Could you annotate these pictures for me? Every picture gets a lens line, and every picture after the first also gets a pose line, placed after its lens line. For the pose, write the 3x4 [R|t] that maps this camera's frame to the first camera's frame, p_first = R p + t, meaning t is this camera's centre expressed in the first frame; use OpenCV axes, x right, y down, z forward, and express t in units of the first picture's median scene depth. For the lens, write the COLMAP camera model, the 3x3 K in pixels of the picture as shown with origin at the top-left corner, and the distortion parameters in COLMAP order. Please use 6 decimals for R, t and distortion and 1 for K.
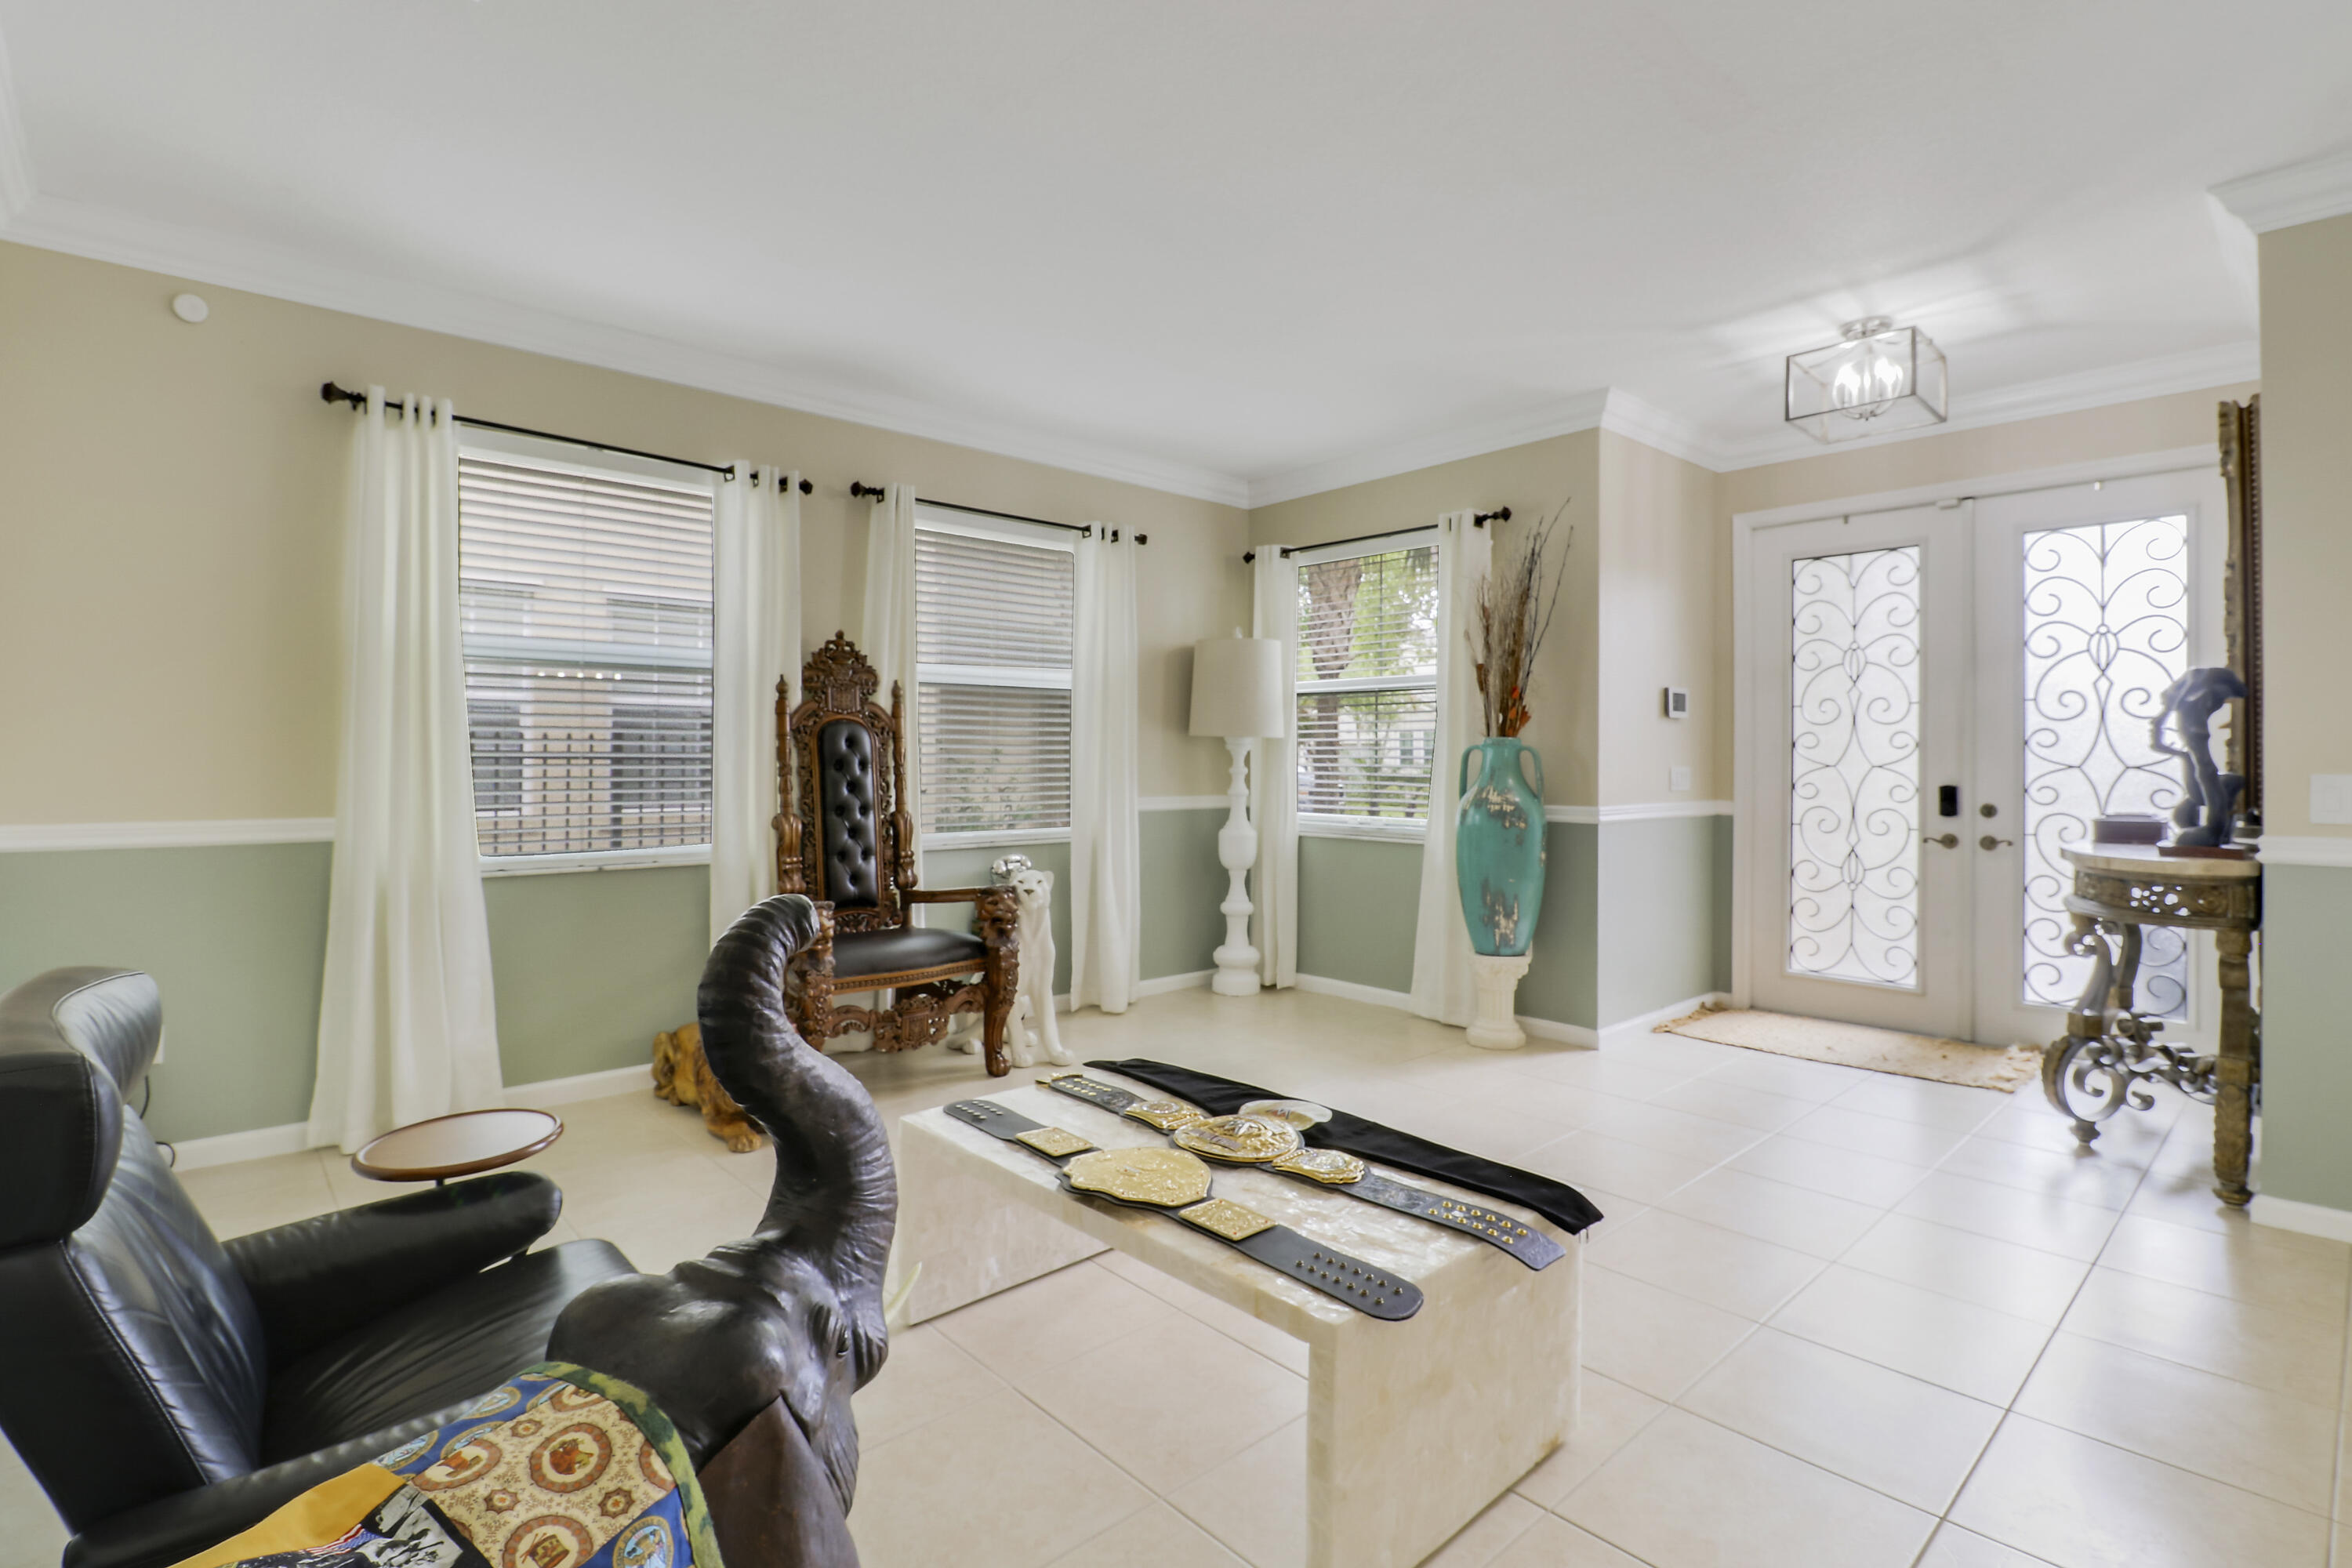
lens RADIAL K [[1121.8, 0, 1178.4], [0, 1121.8, 772.6], [0, 0, 1]] dist [-0.003504, -0.001196]
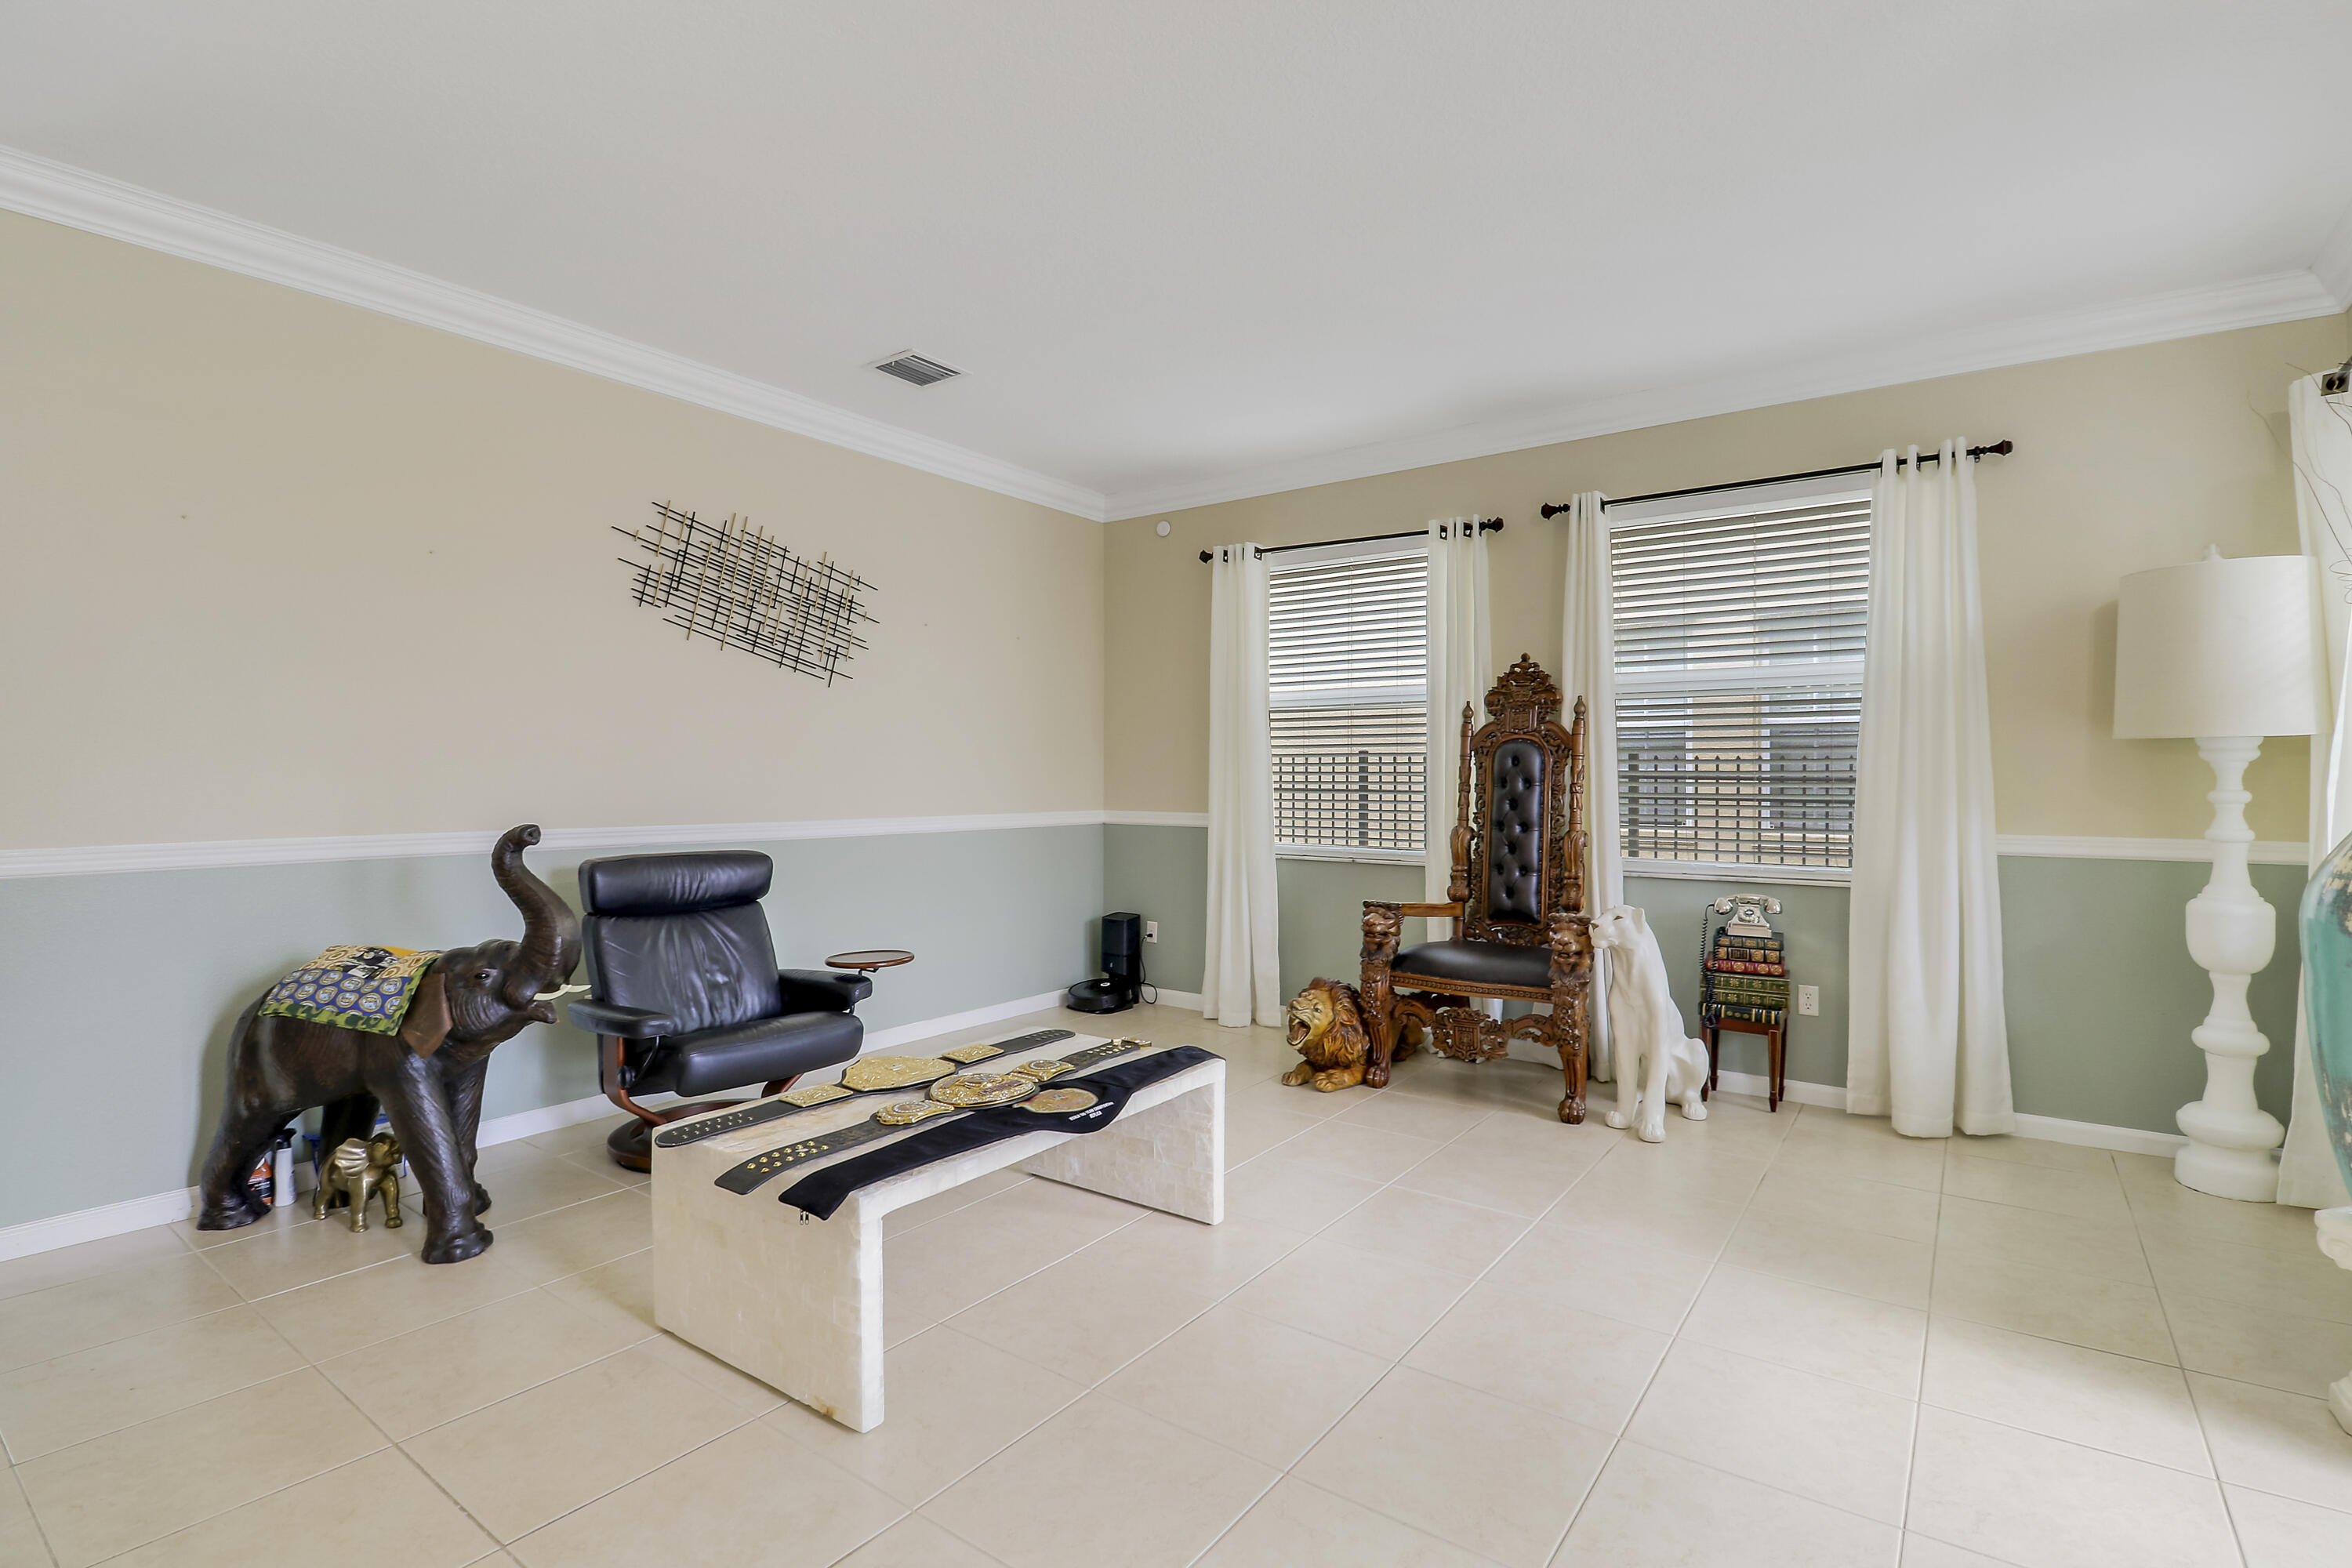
lens RADIAL K [[1098.9, 0, 1206.8], [0, 1098.9, 786.4], [0, 0, 1]] dist [-0.000281, -0.013931]
pose [[0.204022, 0.006059, -0.978948, 0.657885], [-0.015332, 0.999878, 0.002994, -0.002094], [0.978846, 0.014399, 0.204090, 0.525664]]
